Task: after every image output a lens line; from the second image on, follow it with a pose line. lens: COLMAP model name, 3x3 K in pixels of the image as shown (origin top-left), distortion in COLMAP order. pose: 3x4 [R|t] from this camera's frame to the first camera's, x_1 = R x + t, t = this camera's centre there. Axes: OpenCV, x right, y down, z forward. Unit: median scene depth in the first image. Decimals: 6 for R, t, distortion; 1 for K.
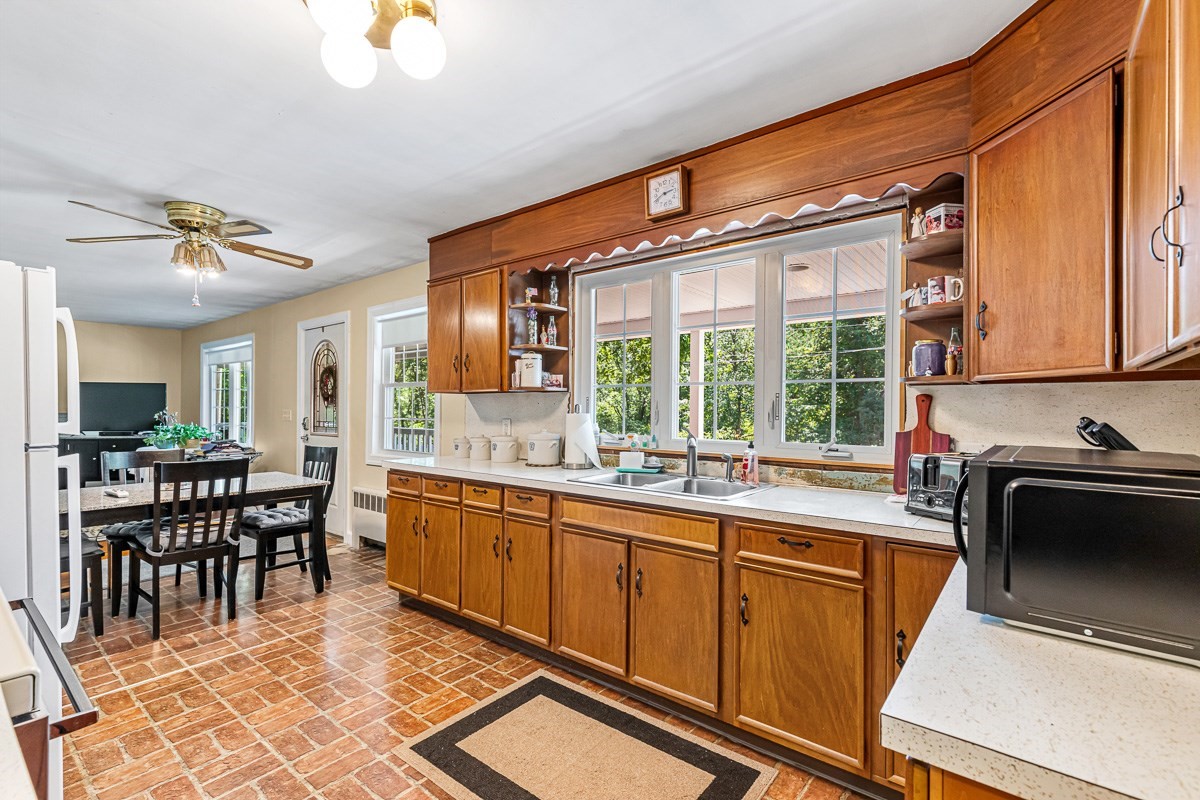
lens RADIAL K [[541.4, 0, 598.1], [0, 541.4, 404.8], [0, 0, 1]] dist [0.004096, 0.000204]
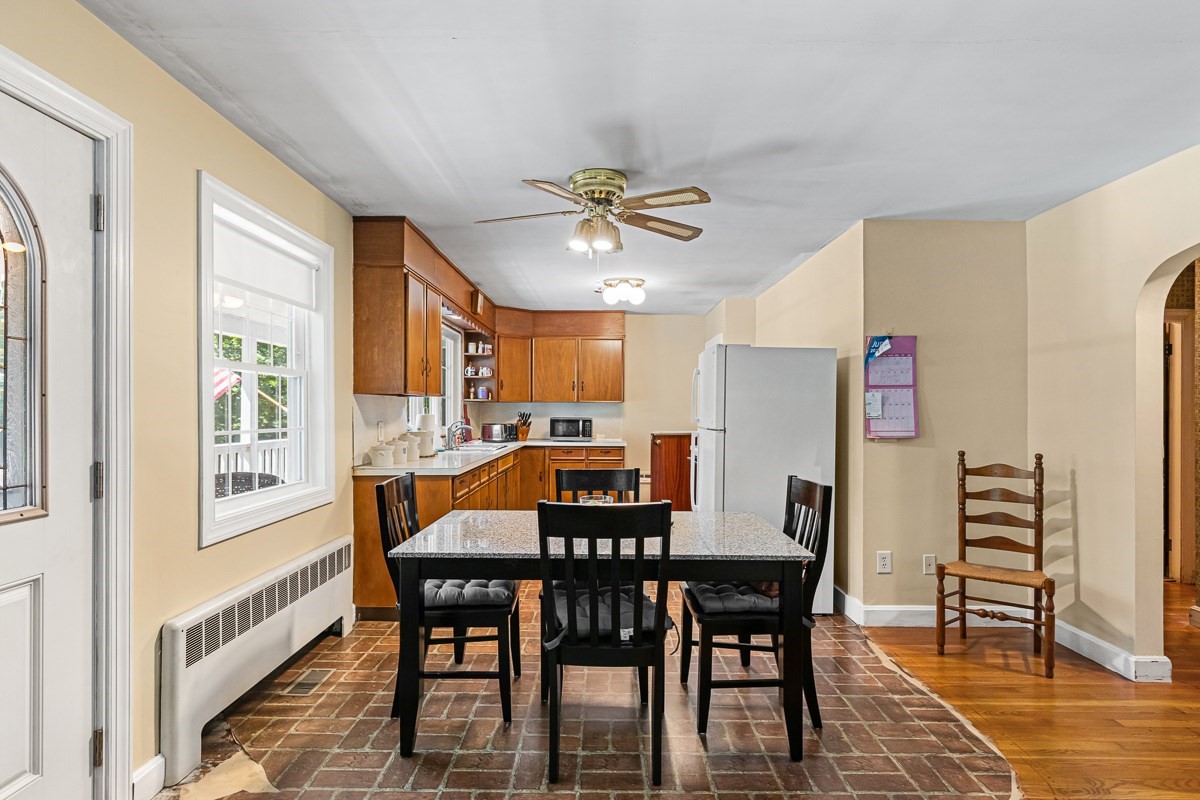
lens RADIAL K [[606.2, 0, 600.0], [0, 606.2, 400.0], [0, 0, 1]] dist [-0.000837, -0.000789]
pose [[-0.620651, 0.009163, 0.784034, -1.764829], [-0.008540, 0.999793, -0.018444, 0.005531], [-0.784041, -0.018143, -0.620444, 1.878211]]
